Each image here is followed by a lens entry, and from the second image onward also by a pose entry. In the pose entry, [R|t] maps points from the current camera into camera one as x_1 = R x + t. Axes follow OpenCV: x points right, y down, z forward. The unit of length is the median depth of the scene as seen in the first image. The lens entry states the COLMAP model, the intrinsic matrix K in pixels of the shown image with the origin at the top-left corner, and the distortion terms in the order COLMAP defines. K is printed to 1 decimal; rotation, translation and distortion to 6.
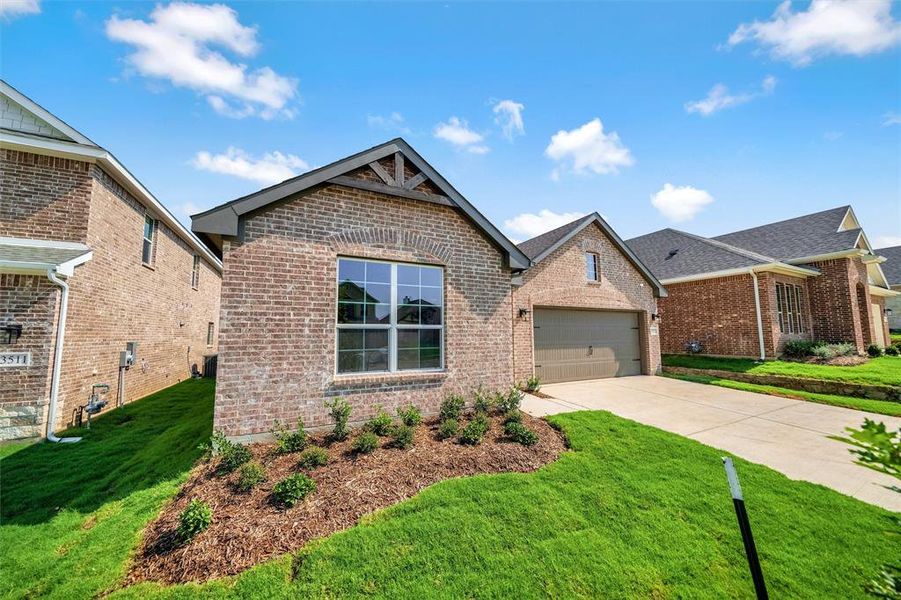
lens RADIAL K [[310.1, 0, 452.0], [0, 310.1, 302.9], [0, 0, 1]] dist [-0.005856, -0.000028]
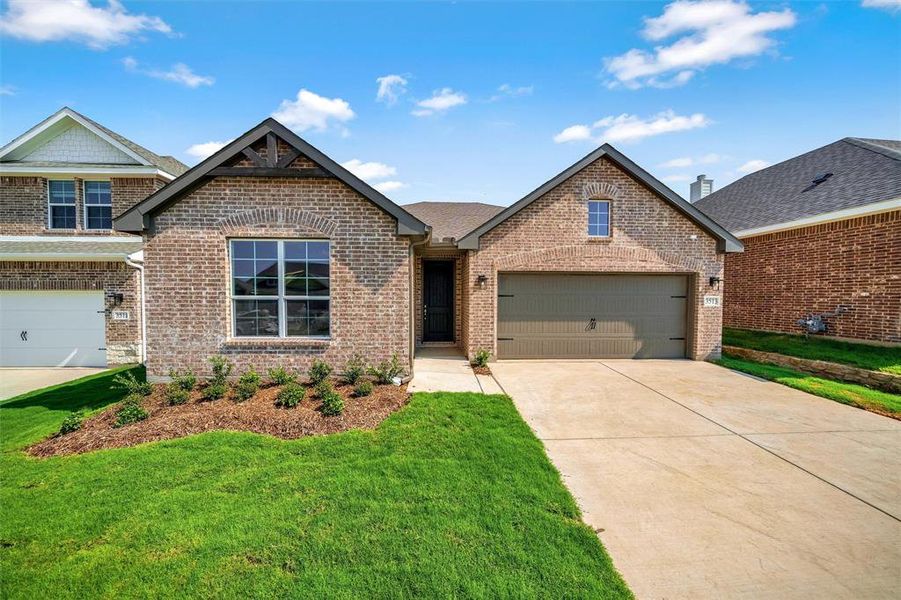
lens RADIAL K [[315.8, 0, 446.8], [0, 315.8, 303.3], [0, 0, 1]] dist [-0.006979, 0.000126]
pose [[0.917845, 0.018919, -0.396489, 0.775204], [0.031033, 0.992386, 0.119192, -0.020162], [0.395725, -0.121704, 0.910269, 0.186895]]
